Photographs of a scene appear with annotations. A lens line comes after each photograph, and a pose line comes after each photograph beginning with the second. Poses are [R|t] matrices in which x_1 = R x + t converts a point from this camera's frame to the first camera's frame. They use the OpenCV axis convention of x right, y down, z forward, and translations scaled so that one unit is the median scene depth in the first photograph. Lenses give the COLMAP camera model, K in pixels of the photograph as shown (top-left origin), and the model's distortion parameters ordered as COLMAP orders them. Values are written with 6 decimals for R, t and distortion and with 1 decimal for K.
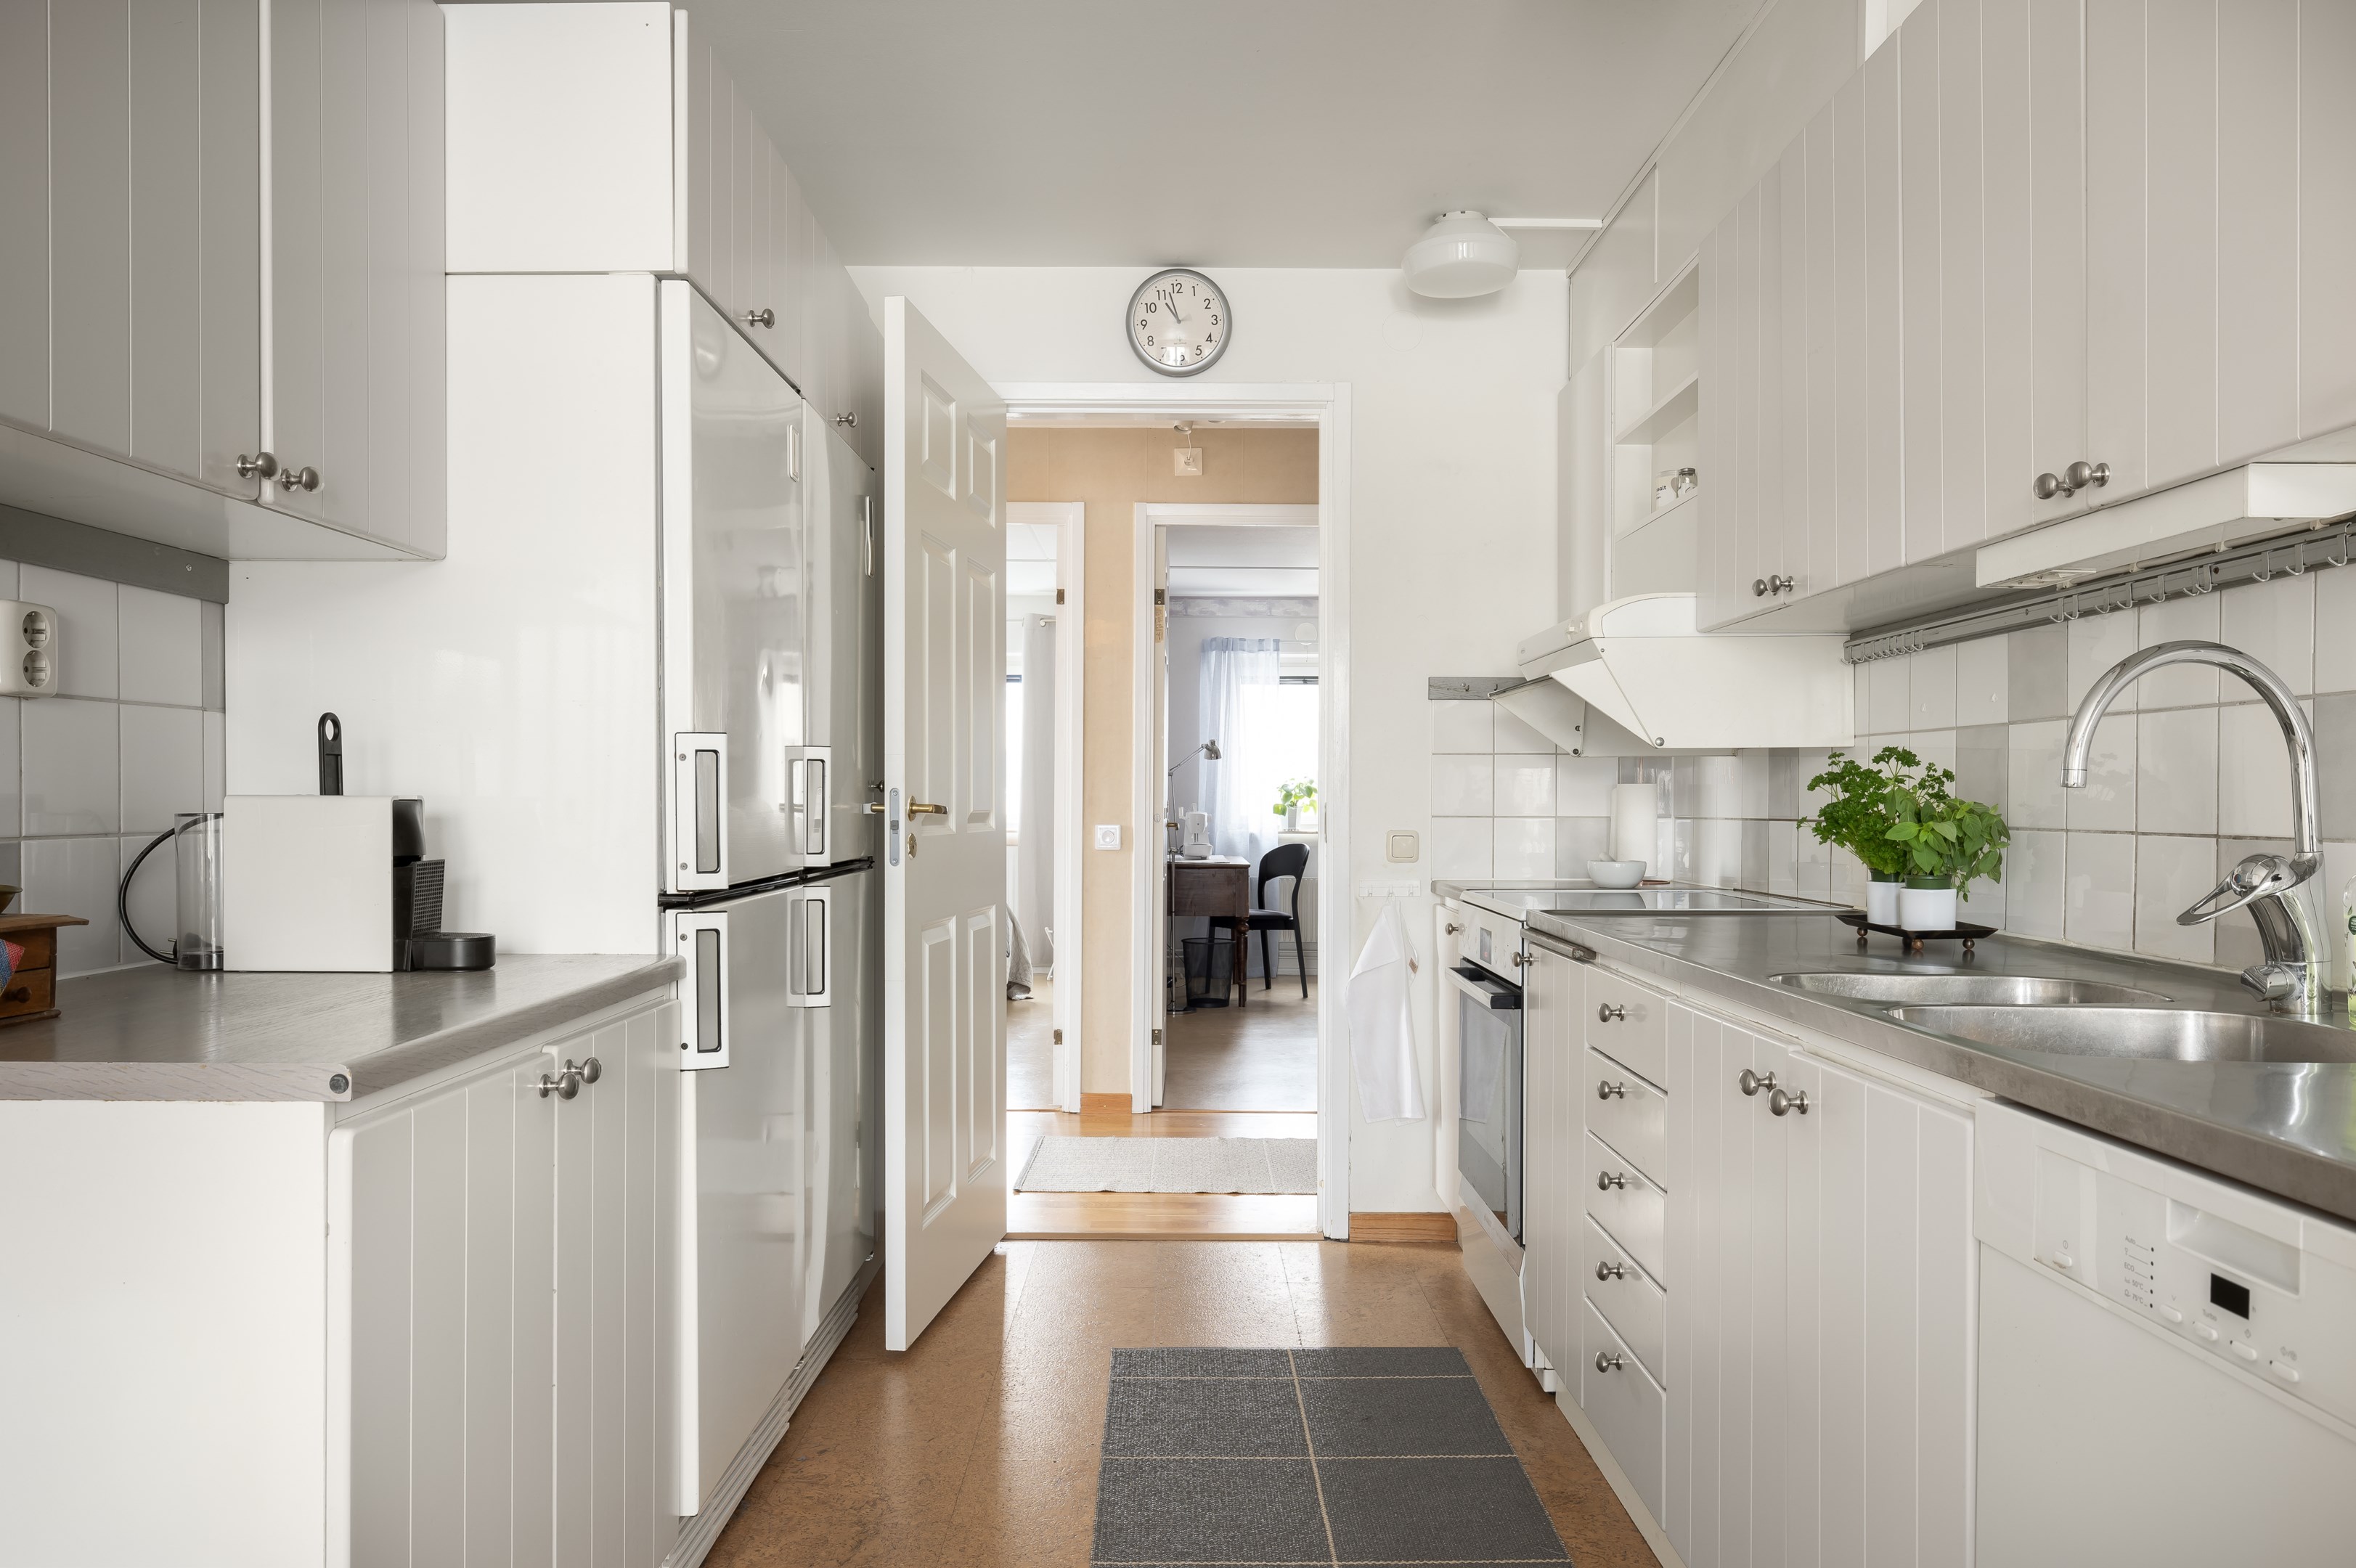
lens RADIAL K [[1573.3, 0, 1177.7], [0, 1573.3, 790.7], [0, 0, 1]] dist [0.003787, 0.000344]
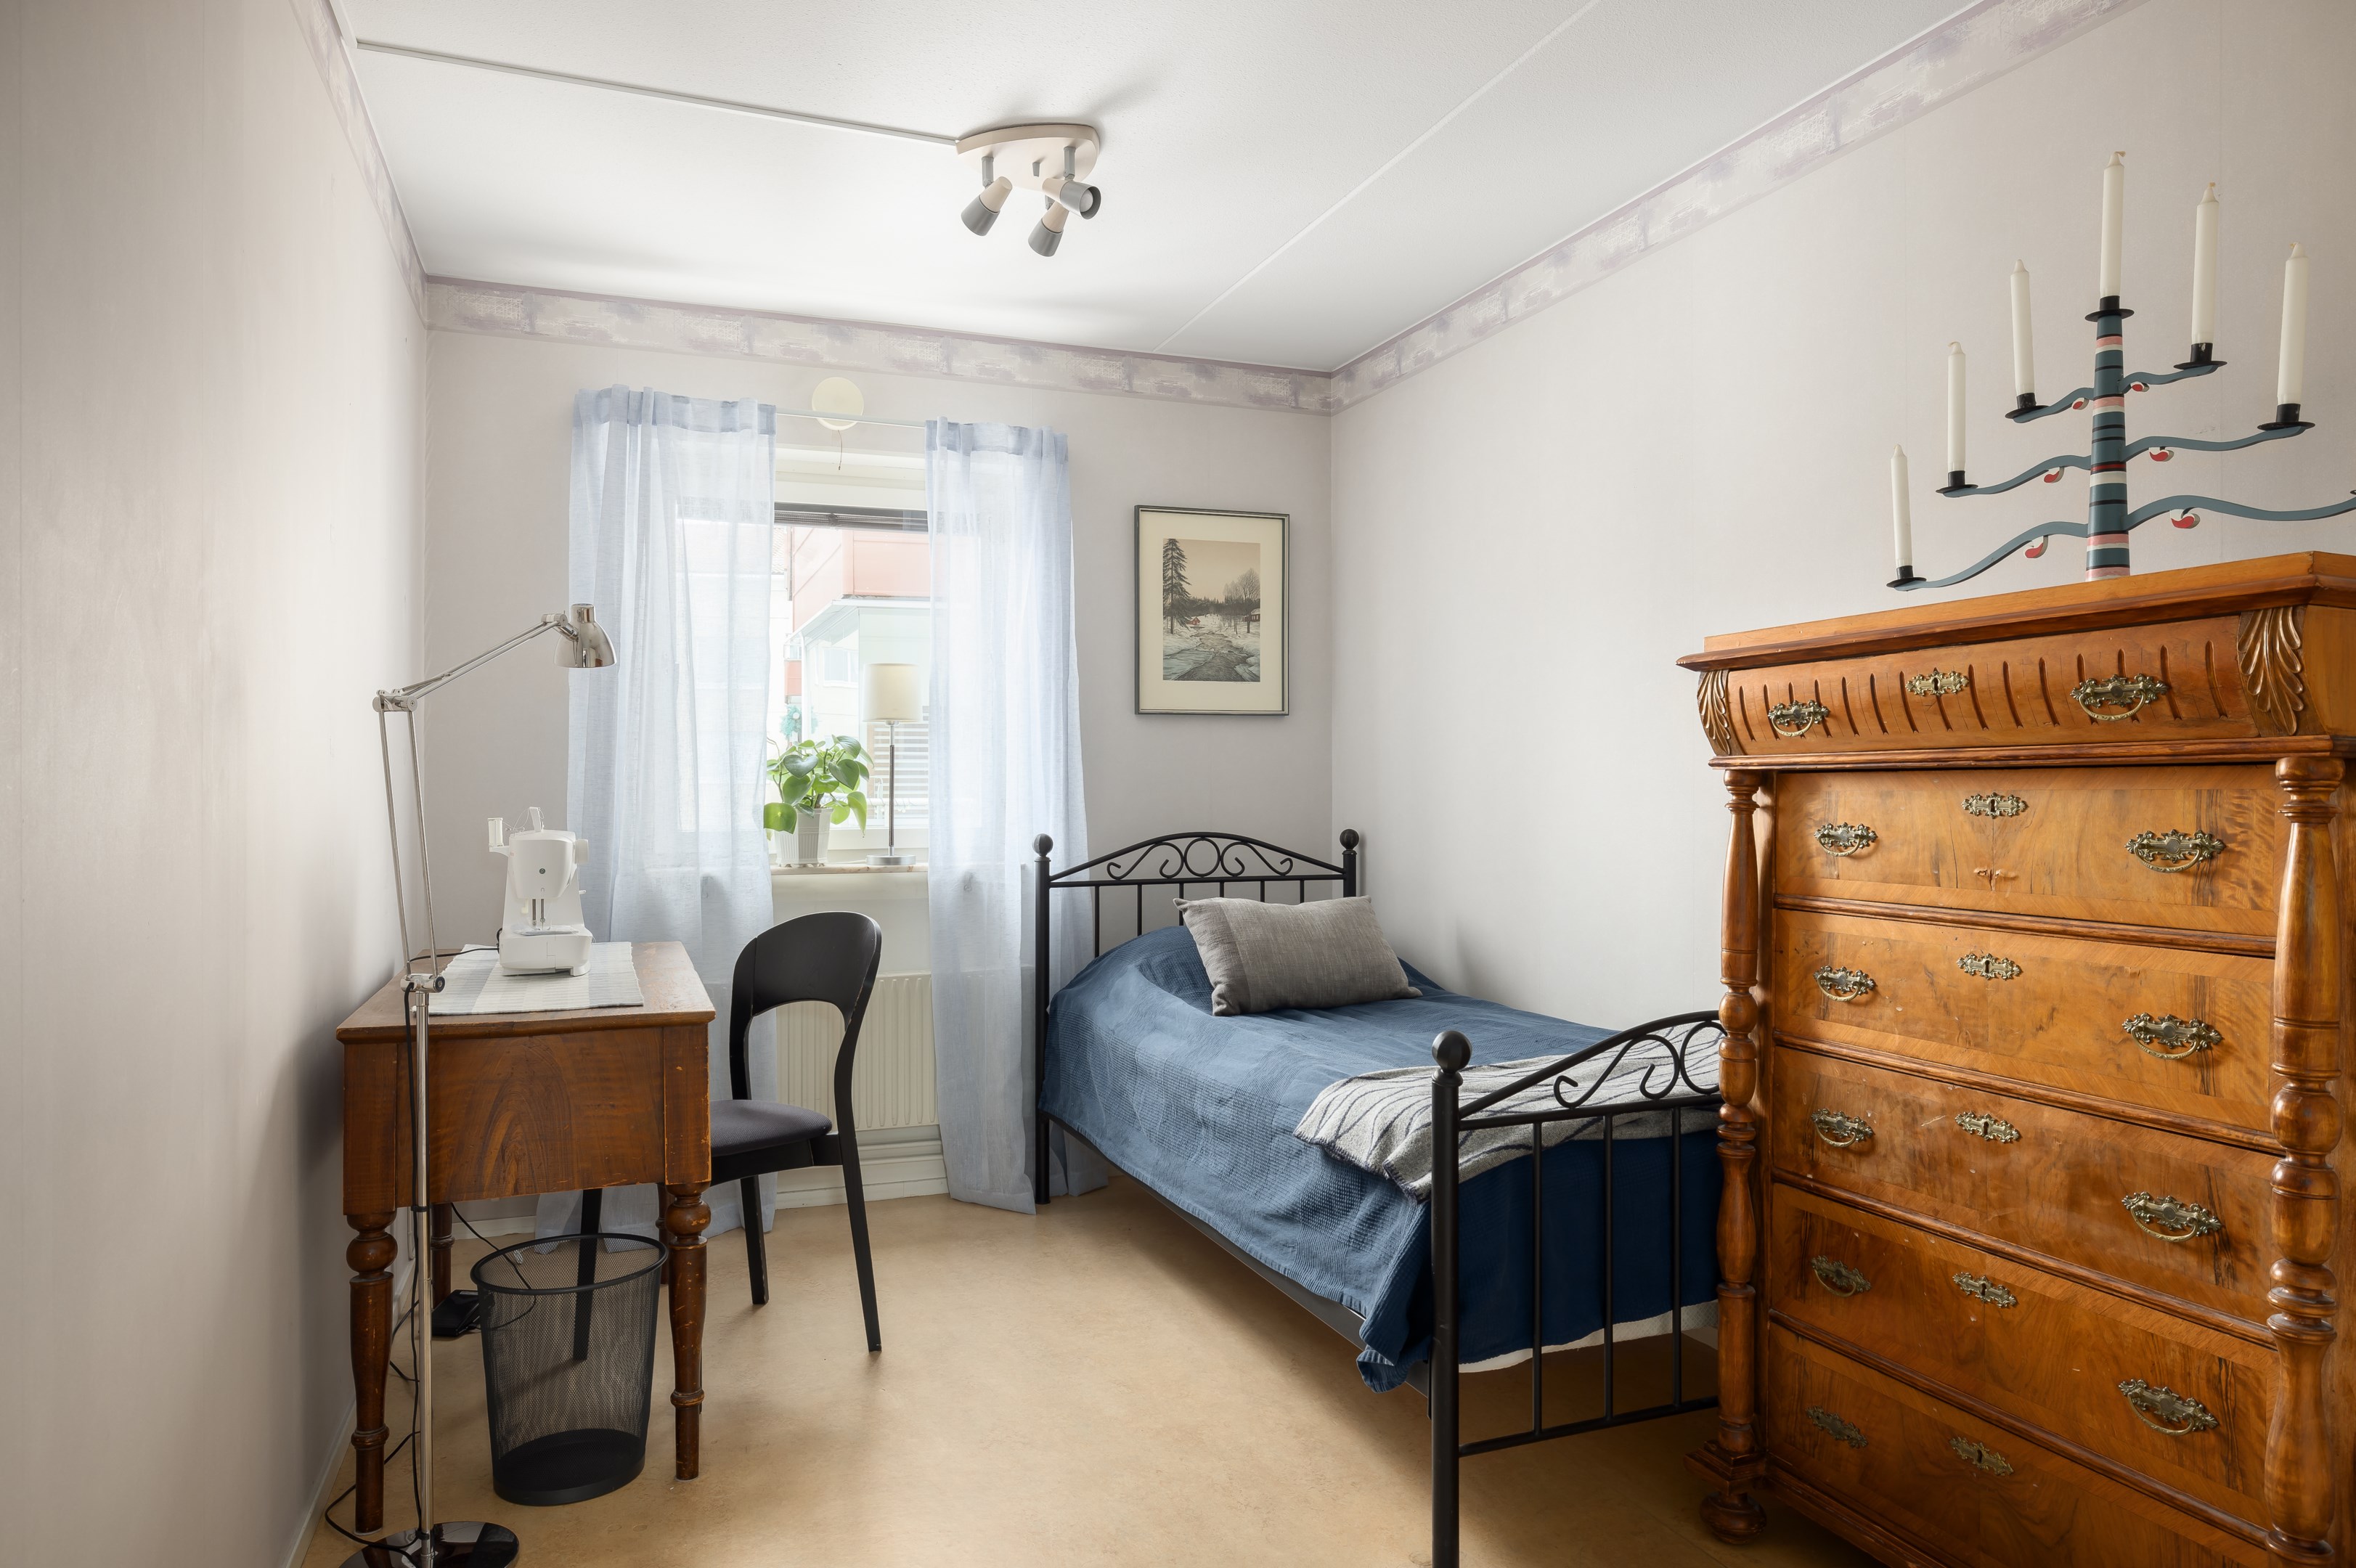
lens RADIAL K [[1490.2, 0, 1171.1], [0, 1490.2, 784.5], [0, 0, 1]] dist [-0.003928, -0.000325]
pose [[0.935497, -0.005072, 0.353299, 0.023677], [0.003520, 0.999981, 0.005036, 0.001907], [-0.353318, -0.003468, 0.935497, 0.606363]]
